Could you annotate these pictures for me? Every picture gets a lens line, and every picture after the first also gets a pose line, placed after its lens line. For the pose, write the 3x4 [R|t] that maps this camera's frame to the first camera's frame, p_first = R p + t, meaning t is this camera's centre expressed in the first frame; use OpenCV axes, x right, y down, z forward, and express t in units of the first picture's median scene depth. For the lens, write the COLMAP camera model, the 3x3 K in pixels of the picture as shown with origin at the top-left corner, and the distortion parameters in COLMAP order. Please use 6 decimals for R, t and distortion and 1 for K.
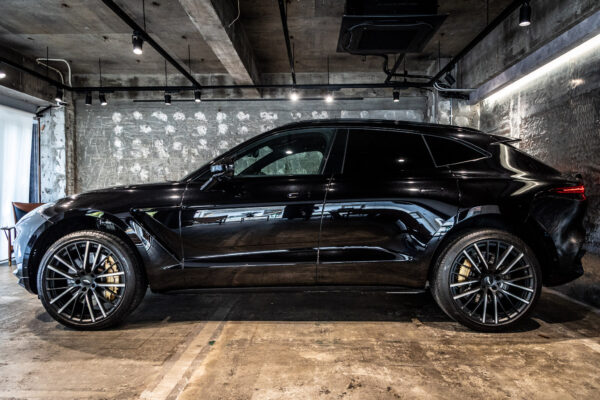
lens RADIAL K [[404.2, 0, 301.9], [0, 404.2, 197.9], [0, 0, 1]] dist [-0.021788, -0.001697]
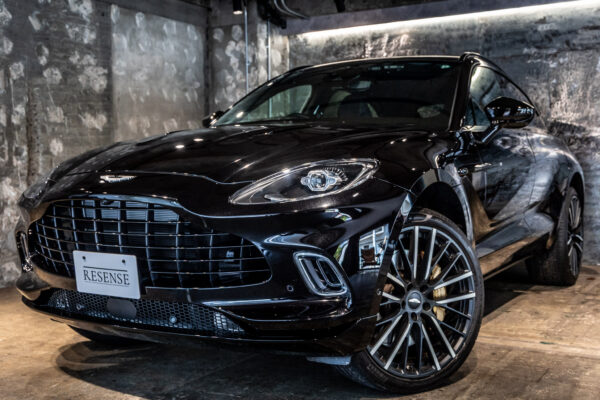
lens RADIAL K [[720.4, 0, 301.9], [0, 720.4, 208.7], [0, 0, 1]] dist [-0.013045, 0.000000]
pose [[0.504904, -0.047649, 0.861859, -1.252707], [0.008787, 0.998707, 0.050067, 0.027704], [-0.863131, -0.017705, 0.504670, 0.560319]]
